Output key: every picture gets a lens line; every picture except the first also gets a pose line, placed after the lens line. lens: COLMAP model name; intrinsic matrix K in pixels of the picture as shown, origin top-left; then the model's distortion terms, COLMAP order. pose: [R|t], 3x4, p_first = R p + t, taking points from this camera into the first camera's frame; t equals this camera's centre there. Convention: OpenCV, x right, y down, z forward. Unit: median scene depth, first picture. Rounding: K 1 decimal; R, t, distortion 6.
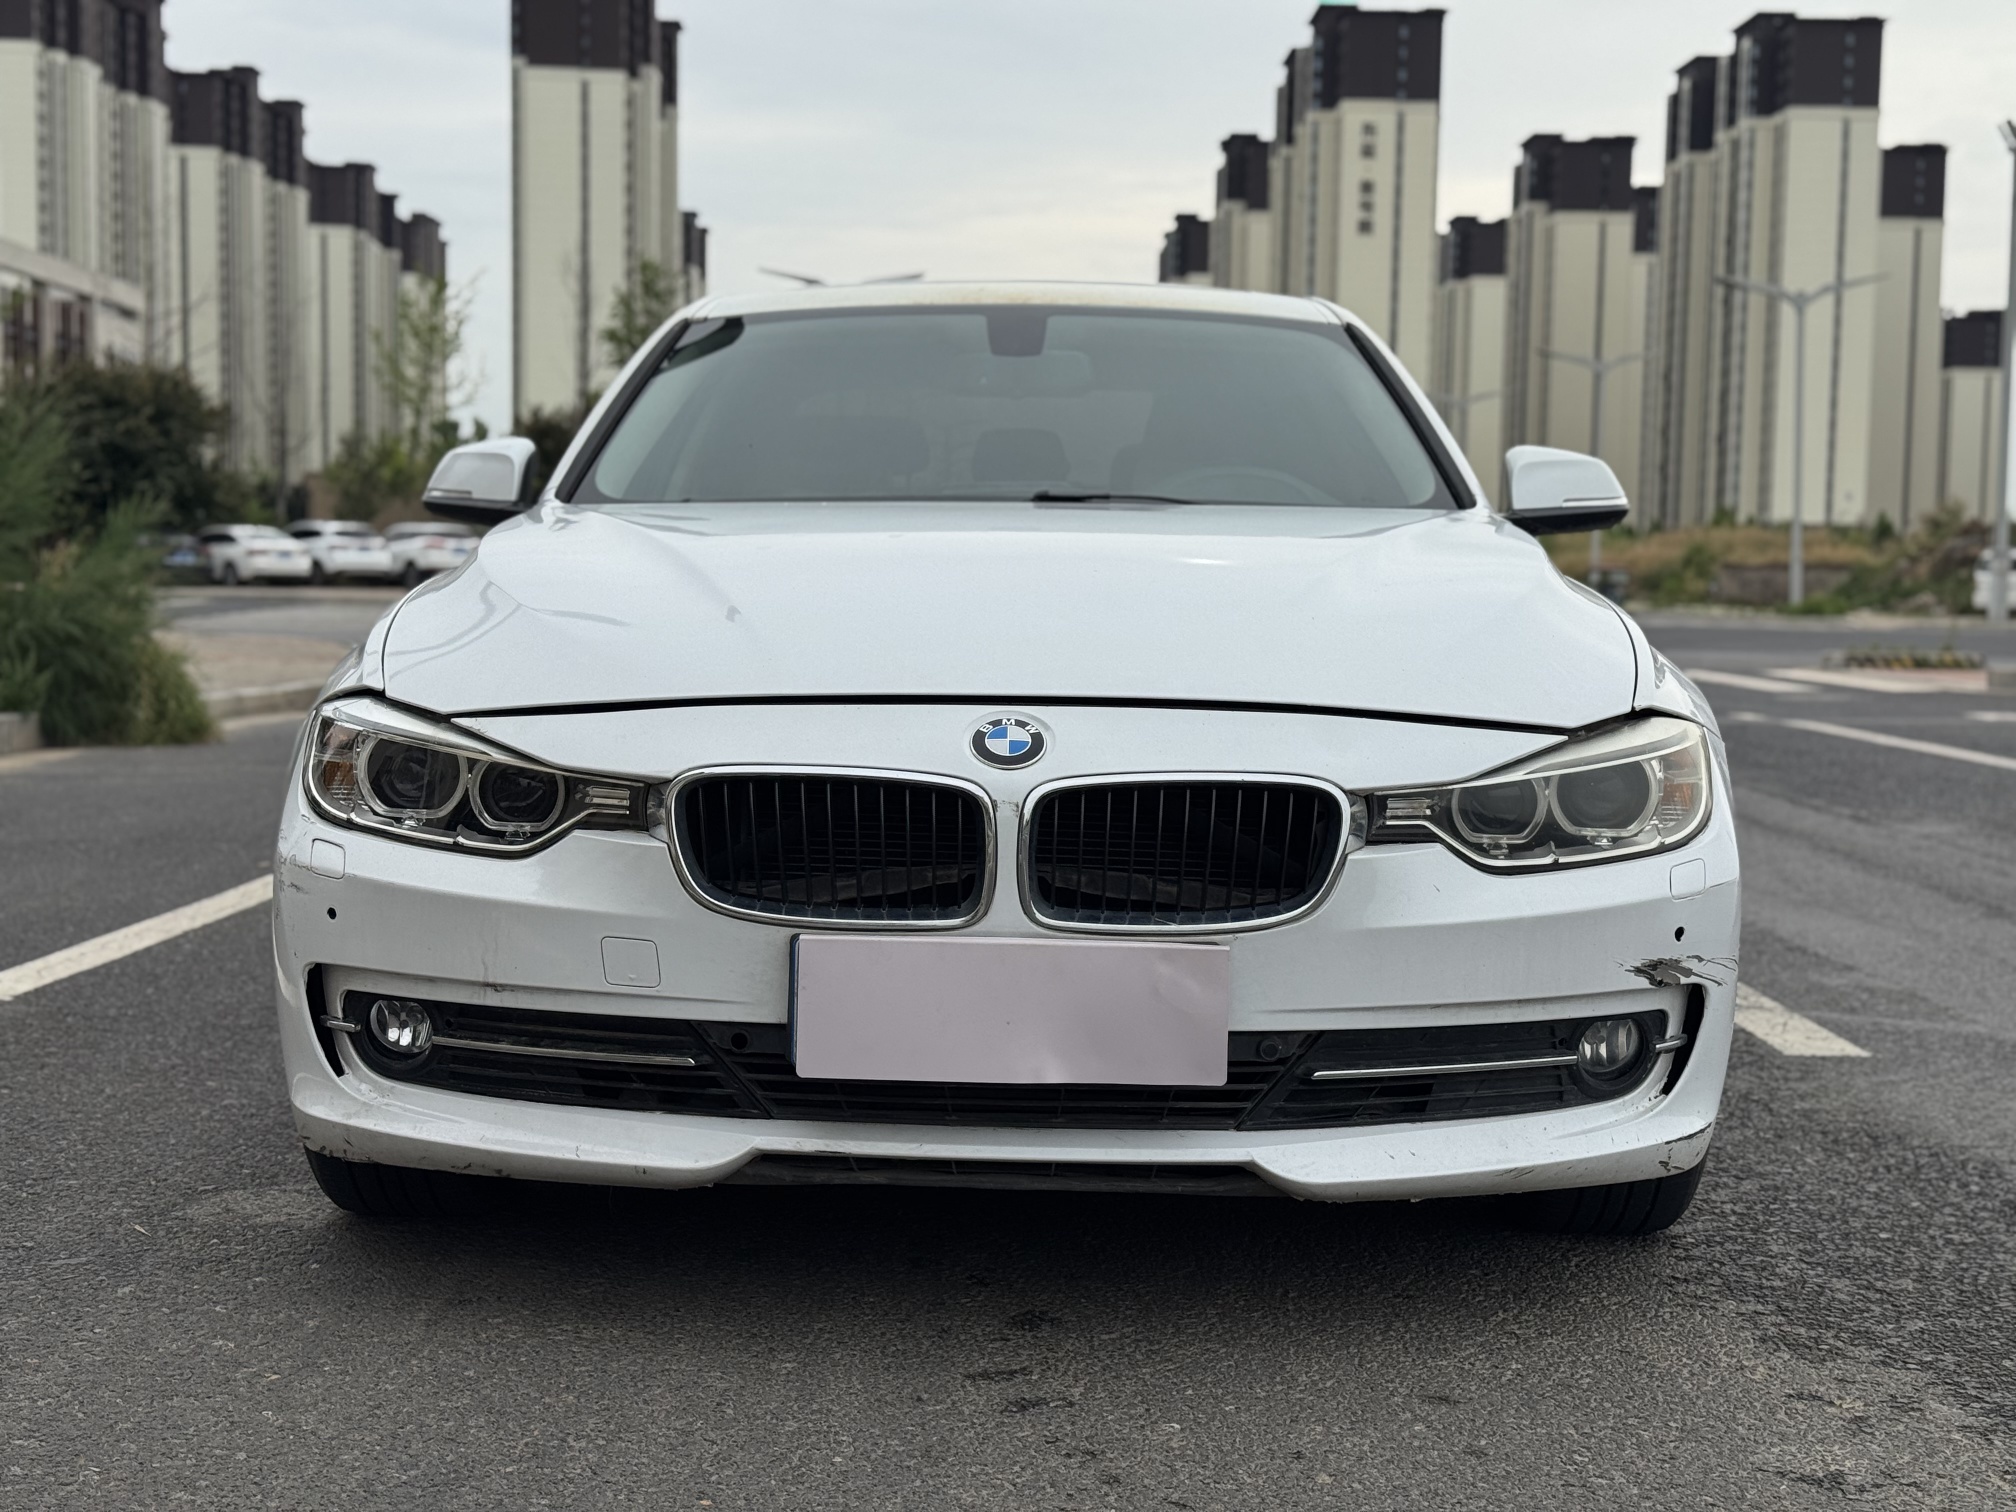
lens RADIAL K [[2929.8, 0, 1008.0], [0, 2929.8, 756.0], [0, 0, 1]] dist [0.093302, 0.051384]
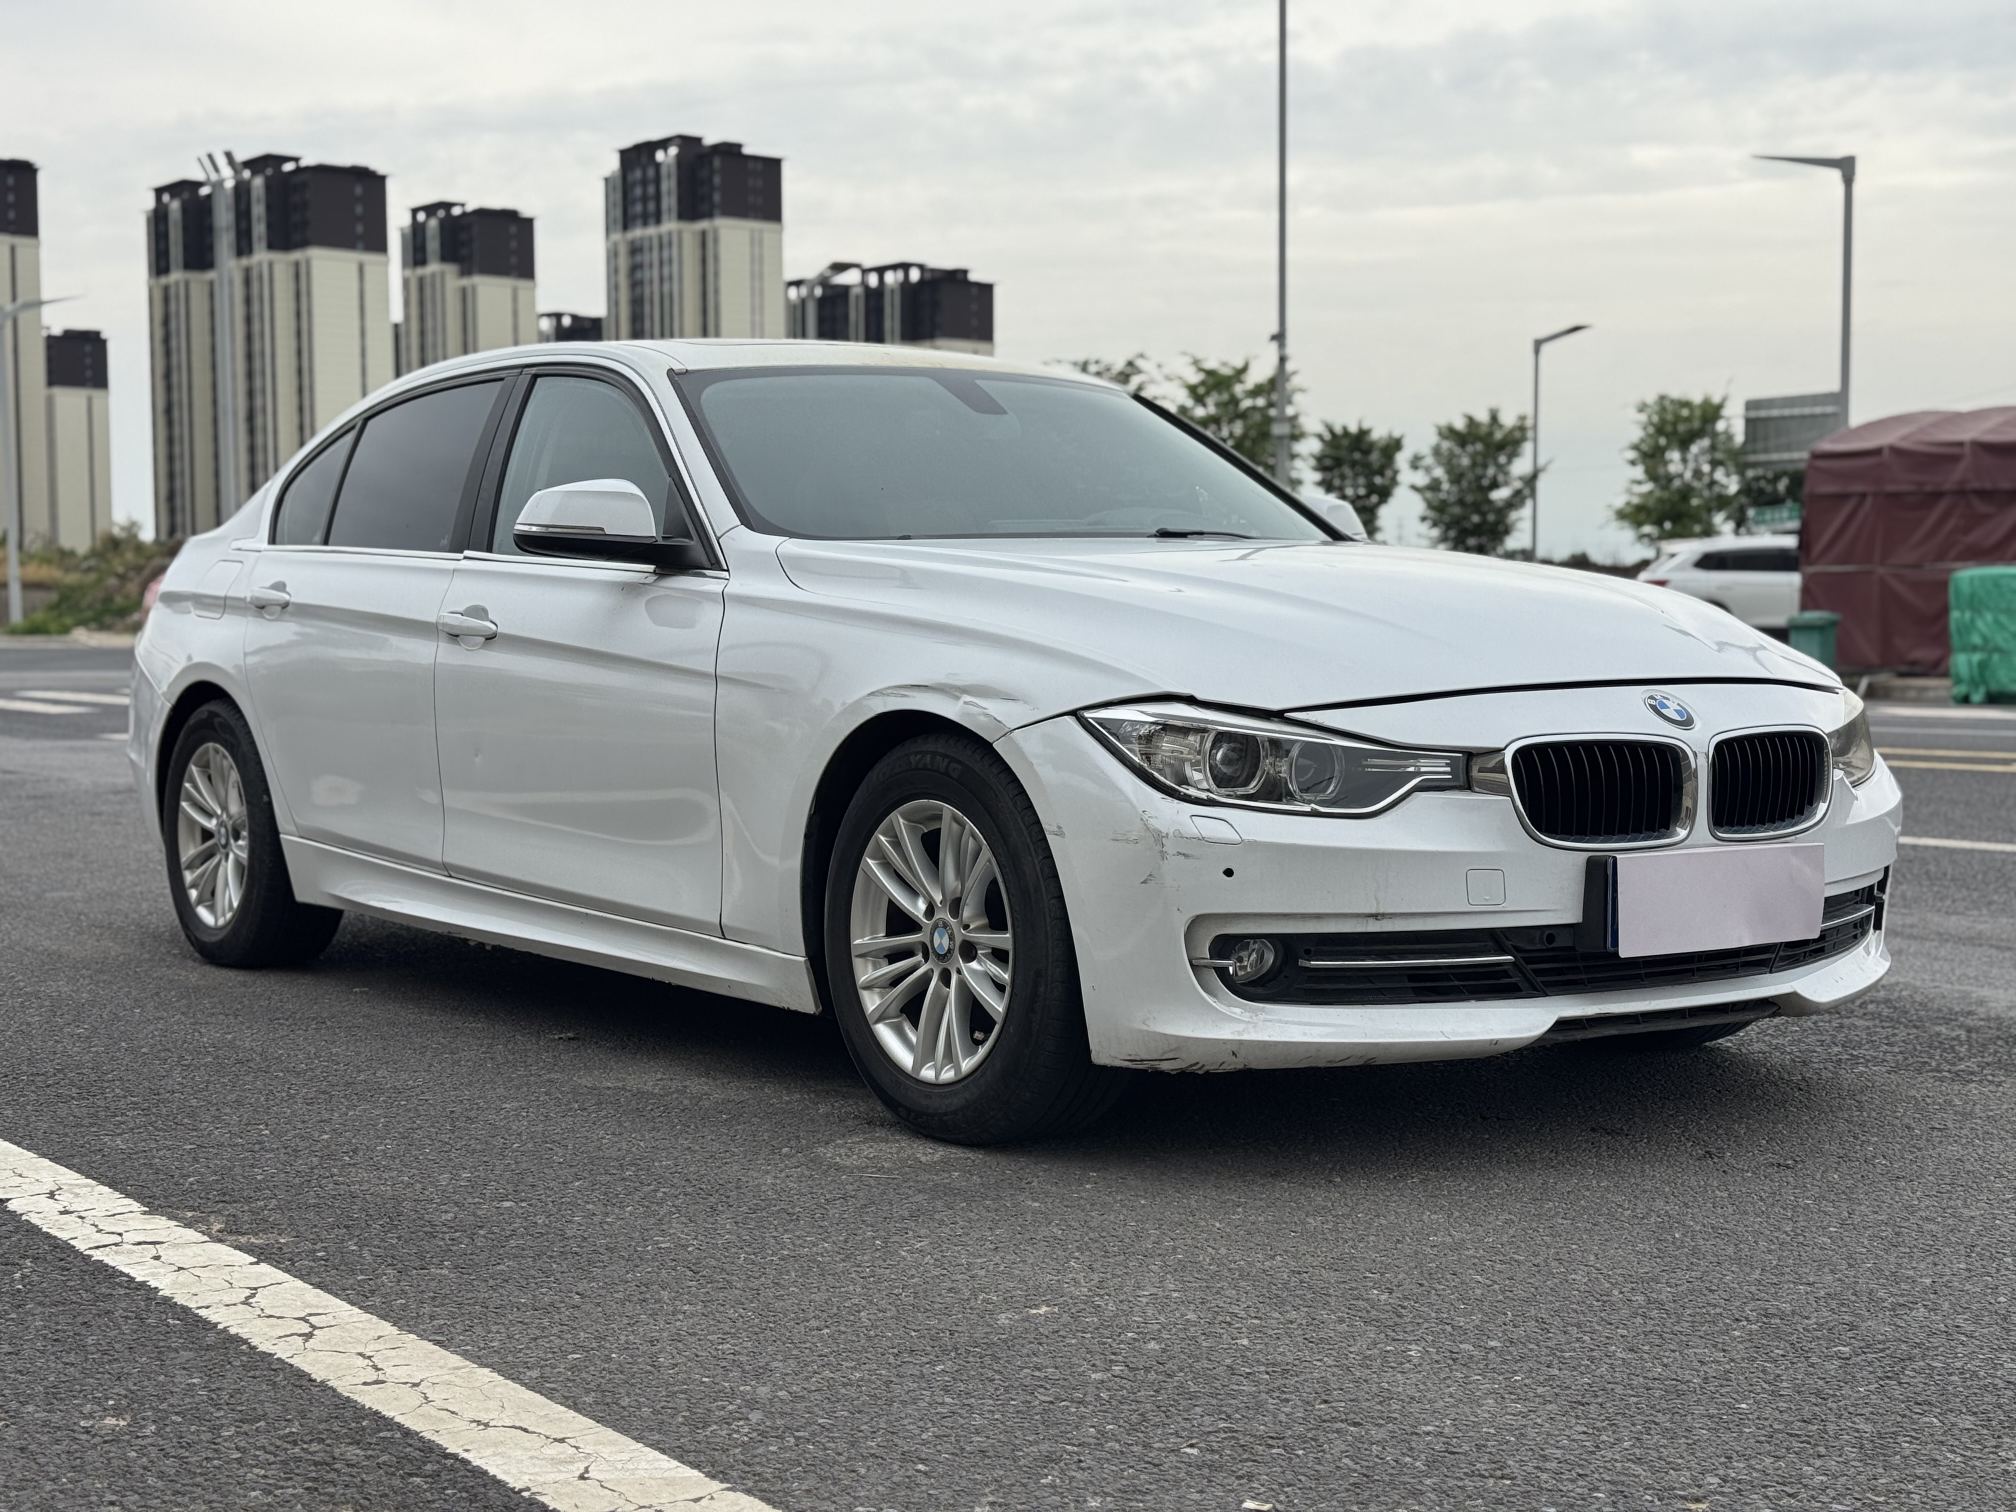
lens RADIAL K [[2929.8, 0, 1008.0], [0, 2929.8, 756.0], [0, 0, 1]] dist [0.093302, 0.051384]
pose [[0.835718, -0.053372, 0.546560, -1.024574], [0.057590, 0.998296, 0.009427, -0.013897], [-0.546131, 0.023598, 0.837367, 0.001847]]
